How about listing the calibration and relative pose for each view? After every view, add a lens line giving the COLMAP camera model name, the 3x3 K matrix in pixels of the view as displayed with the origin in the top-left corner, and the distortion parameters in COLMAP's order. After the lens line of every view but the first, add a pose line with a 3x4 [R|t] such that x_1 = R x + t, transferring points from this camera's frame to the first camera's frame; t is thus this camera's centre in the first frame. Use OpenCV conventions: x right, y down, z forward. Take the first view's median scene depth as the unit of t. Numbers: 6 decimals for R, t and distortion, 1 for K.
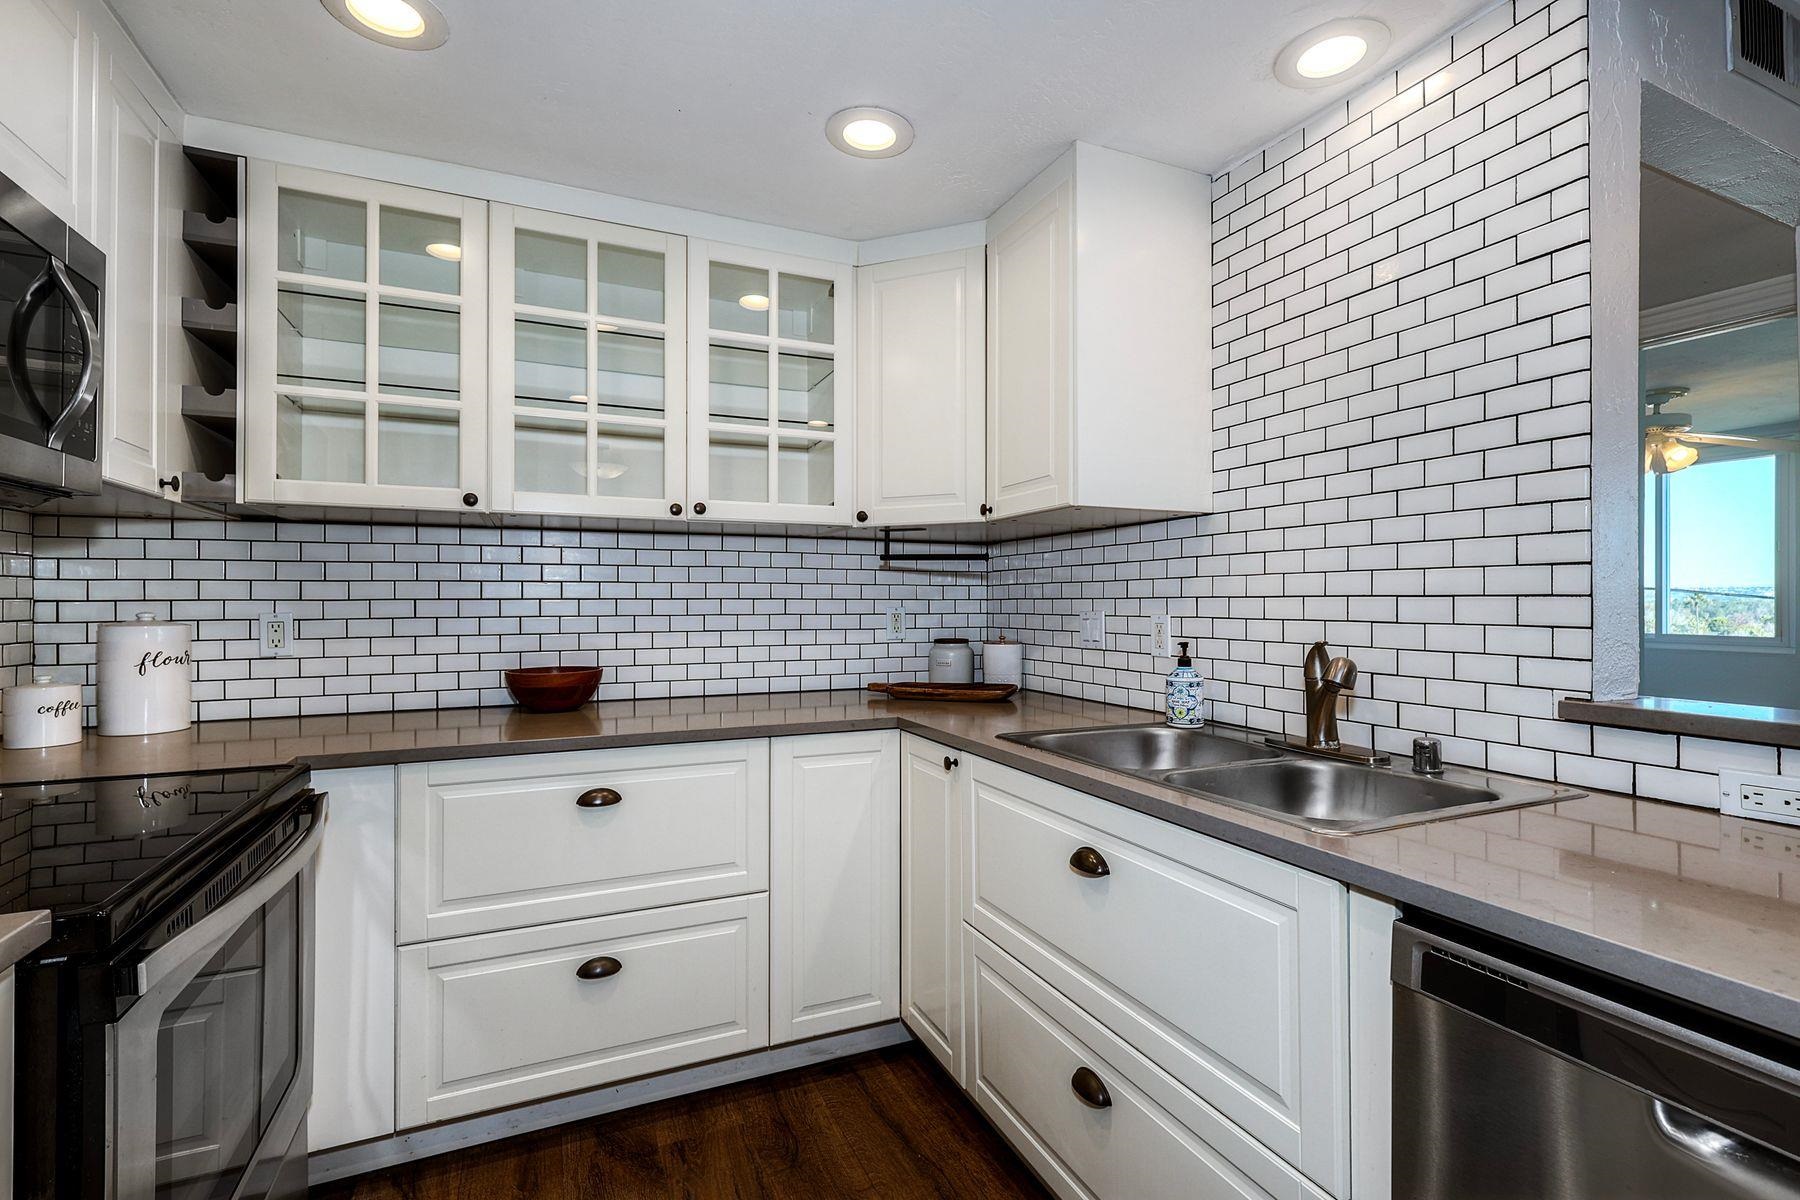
lens RADIAL K [[762.8, 0, 903.2], [0, 762.8, 593.5], [0, 0, 1]] dist [0.002168, 0.000334]
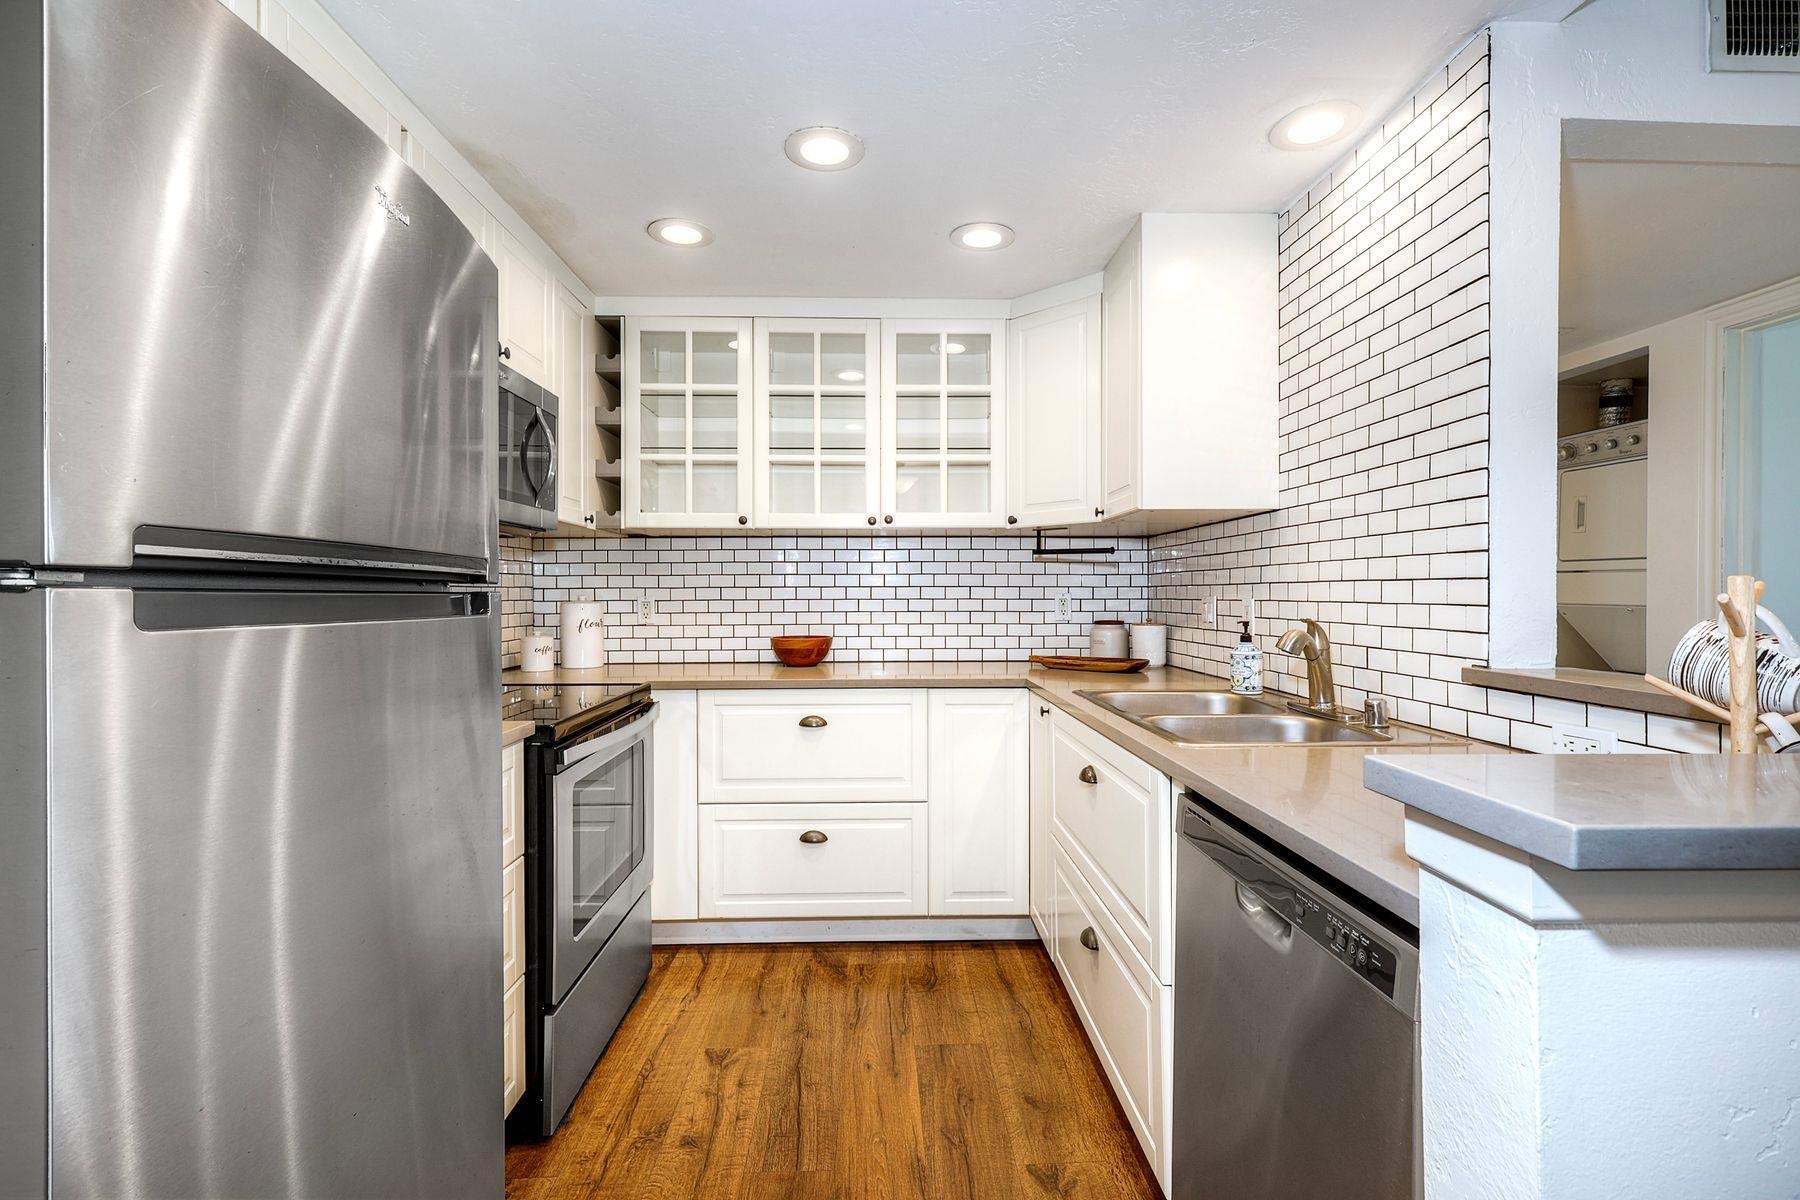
lens RADIAL K [[784.2, 0, 905.8], [0, 784.2, 591.4], [0, 0, 1]] dist [0.000801, -0.000075]
pose [[0.916161, -0.000754, -0.400809, 0.341187], [0.004249, 0.999960, 0.007831, 0.005766], [0.400788, -0.008878, 0.916128, -0.282288]]
